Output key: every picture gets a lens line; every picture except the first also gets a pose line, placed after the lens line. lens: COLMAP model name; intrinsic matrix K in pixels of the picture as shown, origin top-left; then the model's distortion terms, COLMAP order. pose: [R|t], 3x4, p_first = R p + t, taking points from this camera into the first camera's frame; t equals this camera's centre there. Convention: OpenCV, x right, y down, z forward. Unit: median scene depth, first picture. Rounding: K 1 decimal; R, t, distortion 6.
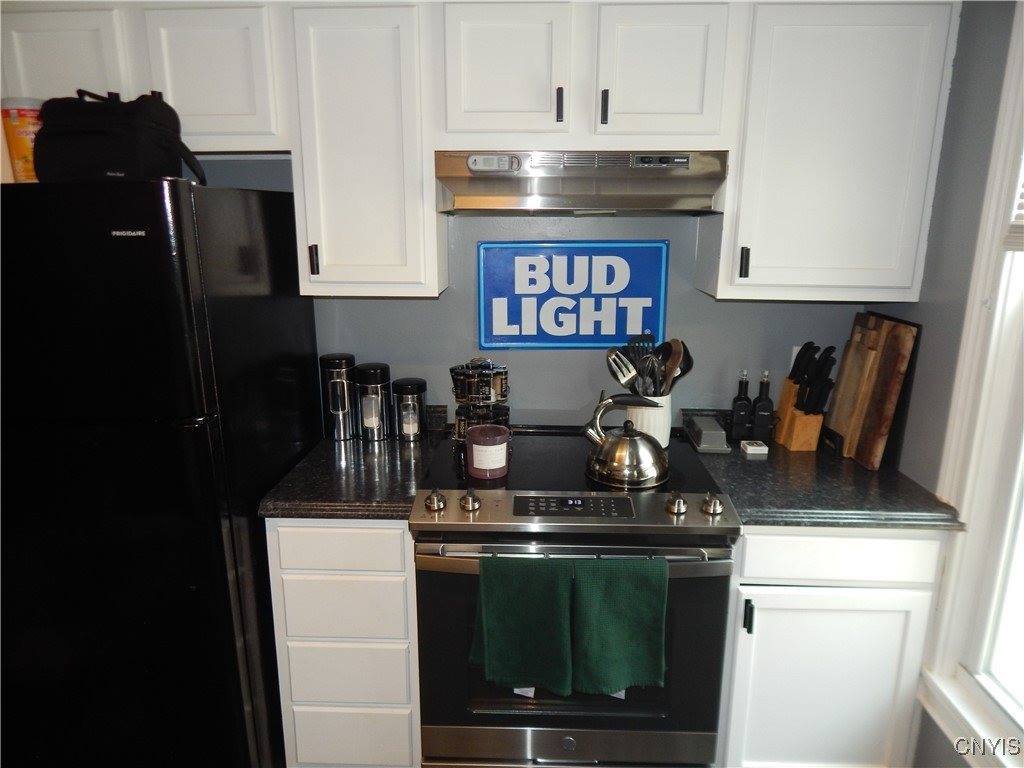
lens RADIAL K [[683.8, 0, 508.7], [0, 683.8, 379.3], [0, 0, 1]] dist [0.022706, -0.015672]
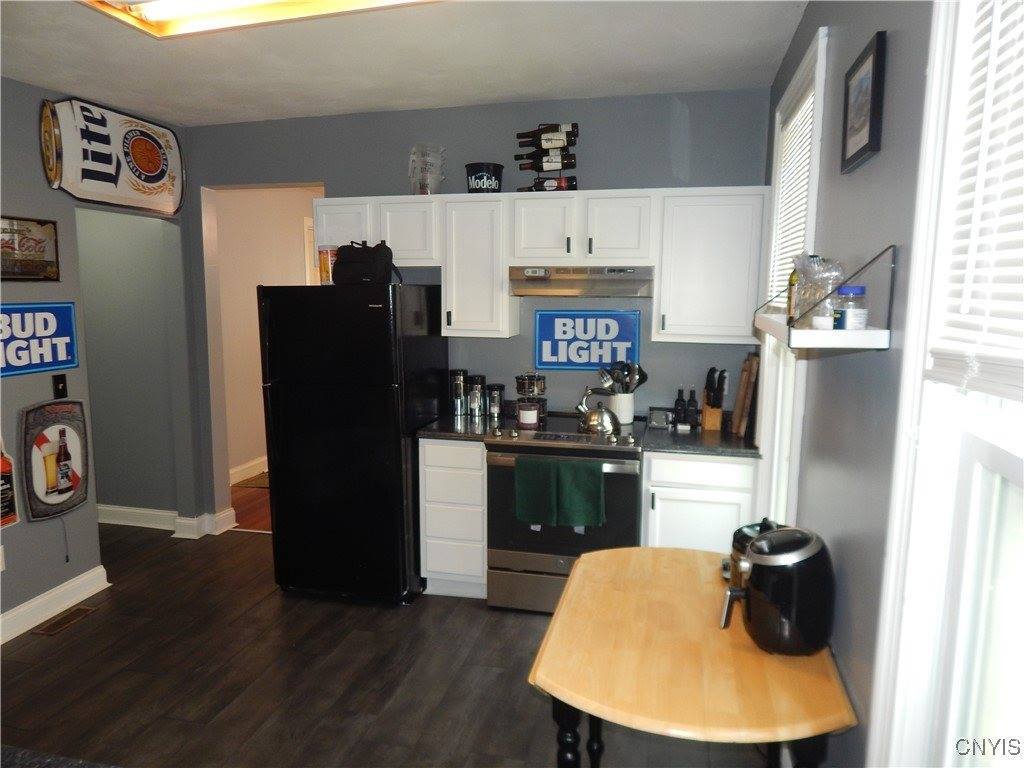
lens RADIAL K [[683.8, 0, 505.8], [0, 683.8, 382.0], [0, 0, 1]] dist [0.022706, -0.015672]
pose [[0.978563, 0.029819, -0.203779, 0.283161], [-0.048677, 0.994916, -0.088166, 0.173242], [0.200114, 0.096195, 0.975039, -0.877574]]
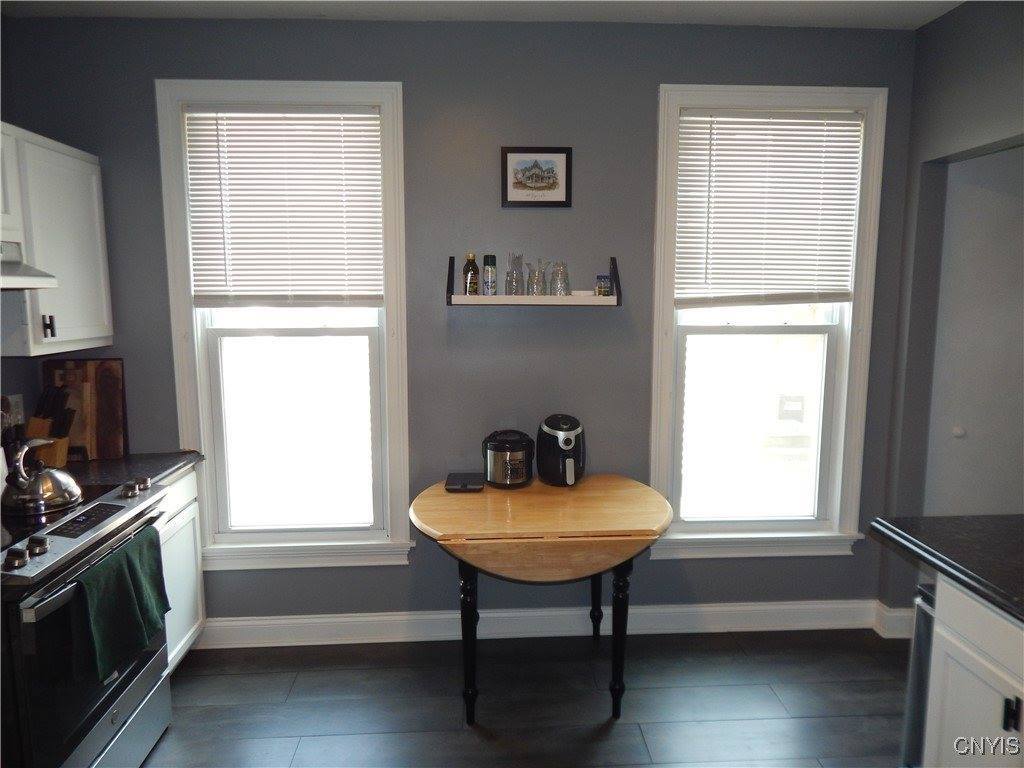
lens RADIAL K [[683.8, 0, 502.1], [0, 683.8, 383.4], [0, 0, 1]] dist [0.022706, -0.015672]
pose [[-0.085049, -0.136838, 0.986936, -0.971353], [0.242995, 0.957768, 0.153734, -0.050688], [-0.966292, 0.252895, -0.048207, 0.224964]]
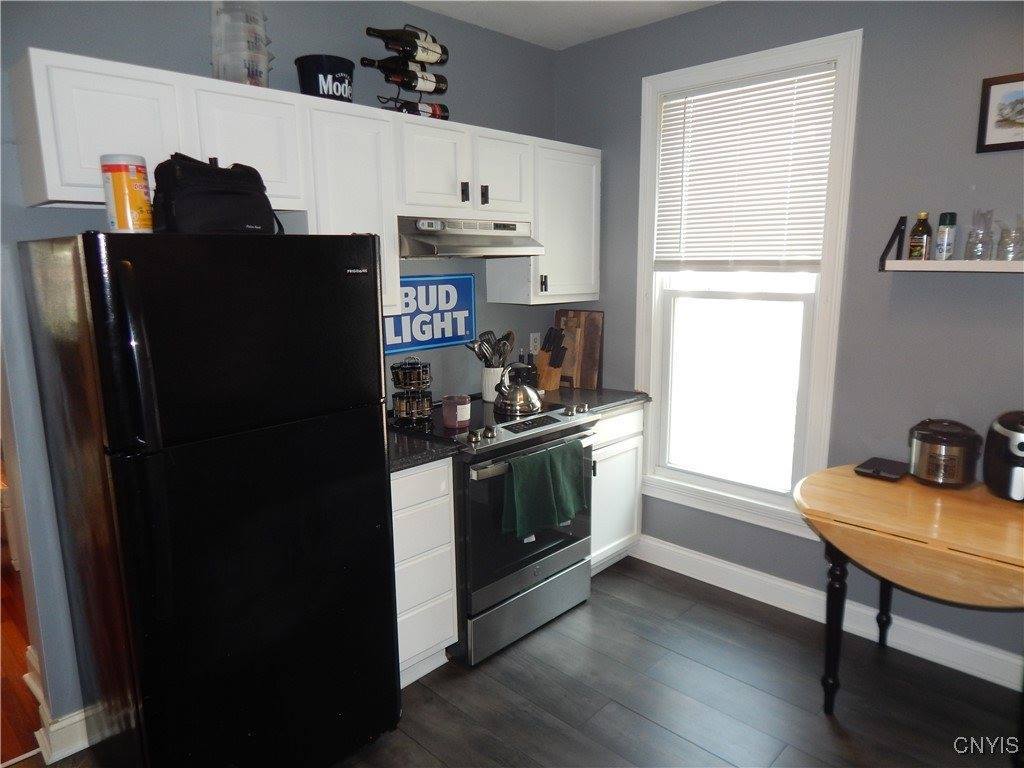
lens RADIAL K [[683.8, 0, 499.3], [0, 683.8, 380.9], [0, 0, 1]] dist [0.022706, -0.015672]
pose [[0.679228, -0.136747, 0.721075, -0.984803], [0.184764, 0.982706, 0.012322, 0.035993], [-0.710289, 0.124860, 0.692747, -0.124292]]
